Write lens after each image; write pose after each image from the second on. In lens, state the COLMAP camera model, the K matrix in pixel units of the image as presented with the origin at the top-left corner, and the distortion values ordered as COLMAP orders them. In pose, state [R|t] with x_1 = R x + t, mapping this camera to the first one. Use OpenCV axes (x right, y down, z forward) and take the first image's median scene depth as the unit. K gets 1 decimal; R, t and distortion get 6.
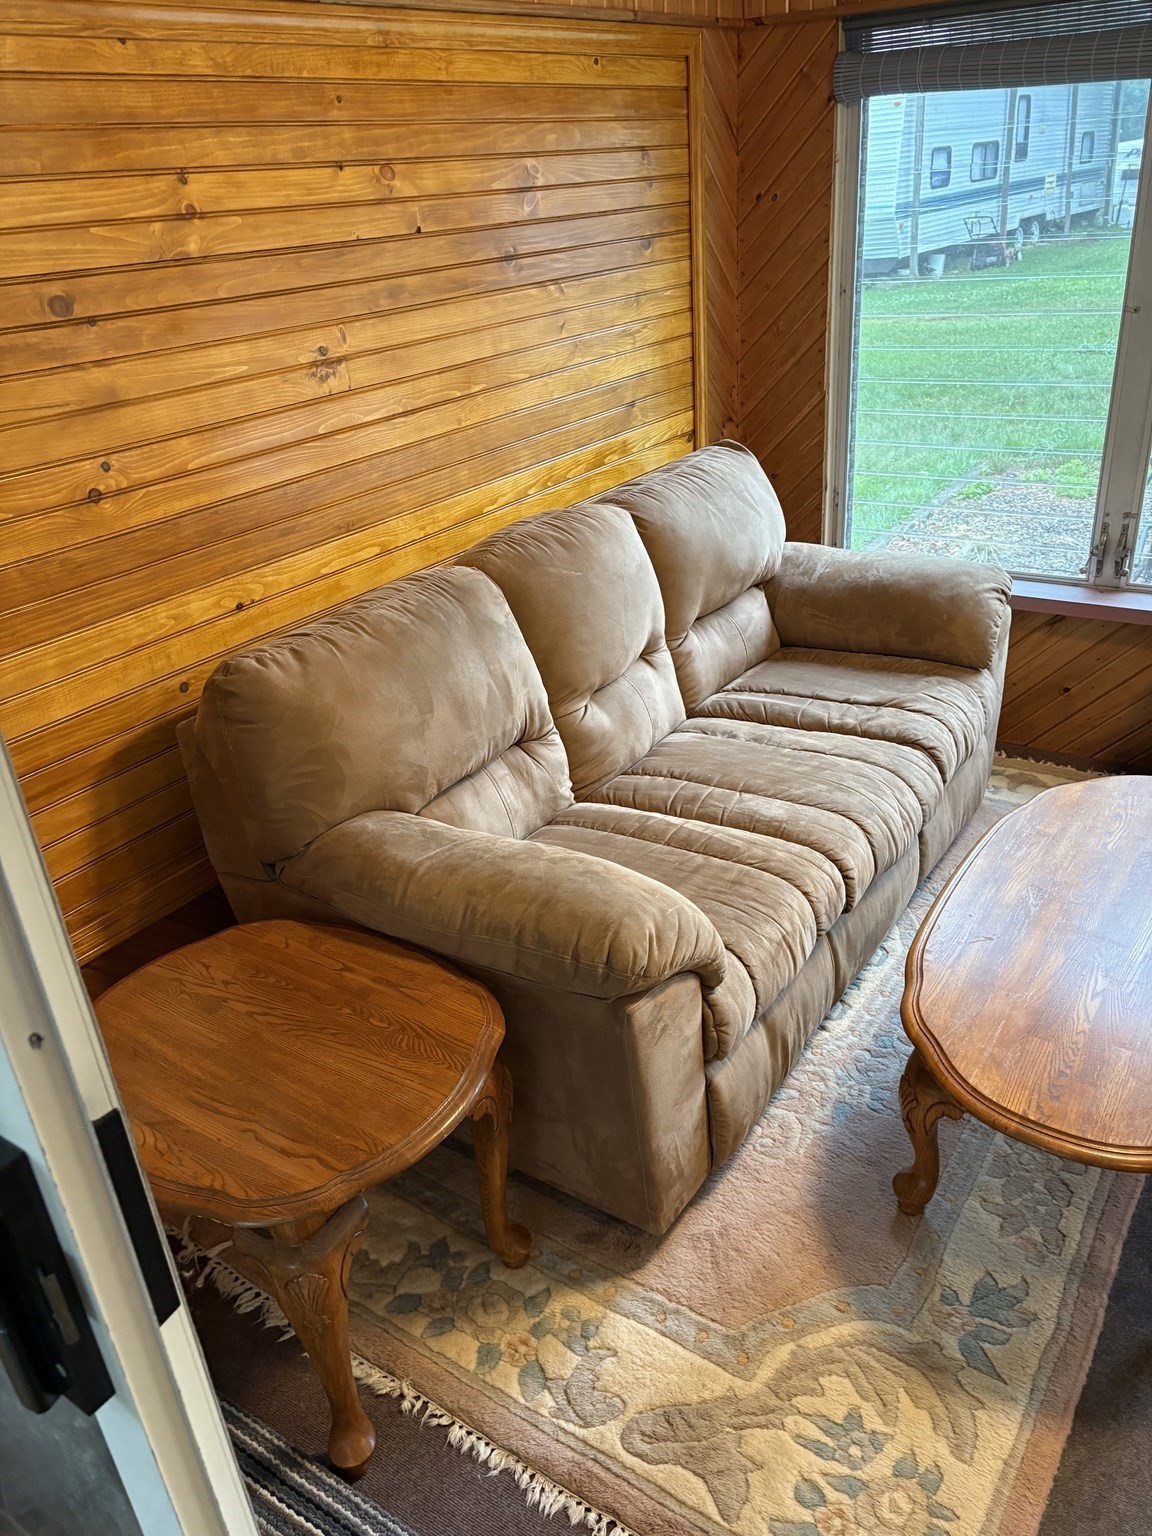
lens RADIAL K [[1173.9, 0, 576.0], [0, 1173.9, 768.0], [0, 0, 1]] dist [0.002121, 0.101831]
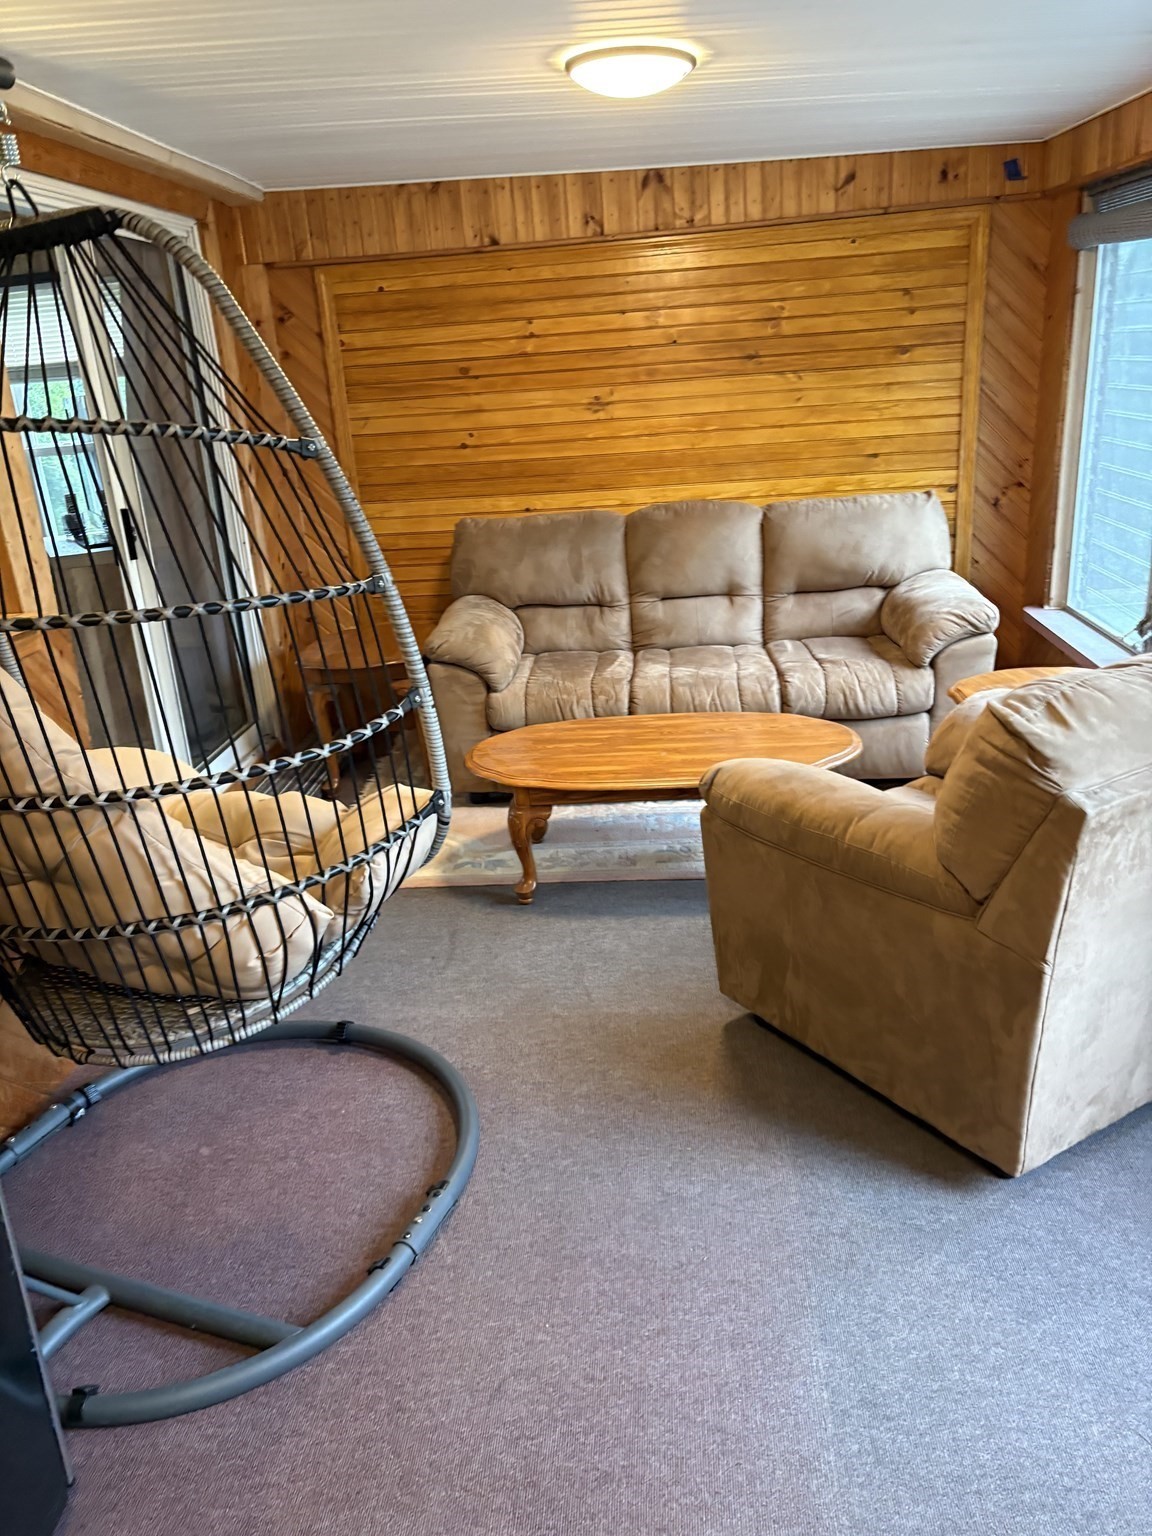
lens RADIAL K [[1173.9, 0, 576.0], [0, 1173.9, 768.0], [0, 0, 1]] dist [0.002121, 0.101831]
pose [[0.514957, 0.320249, -0.795148, 1.573730], [-0.357154, 0.923403, 0.140602, -0.032925], [0.779269, 0.211586, 0.589891, -0.099612]]
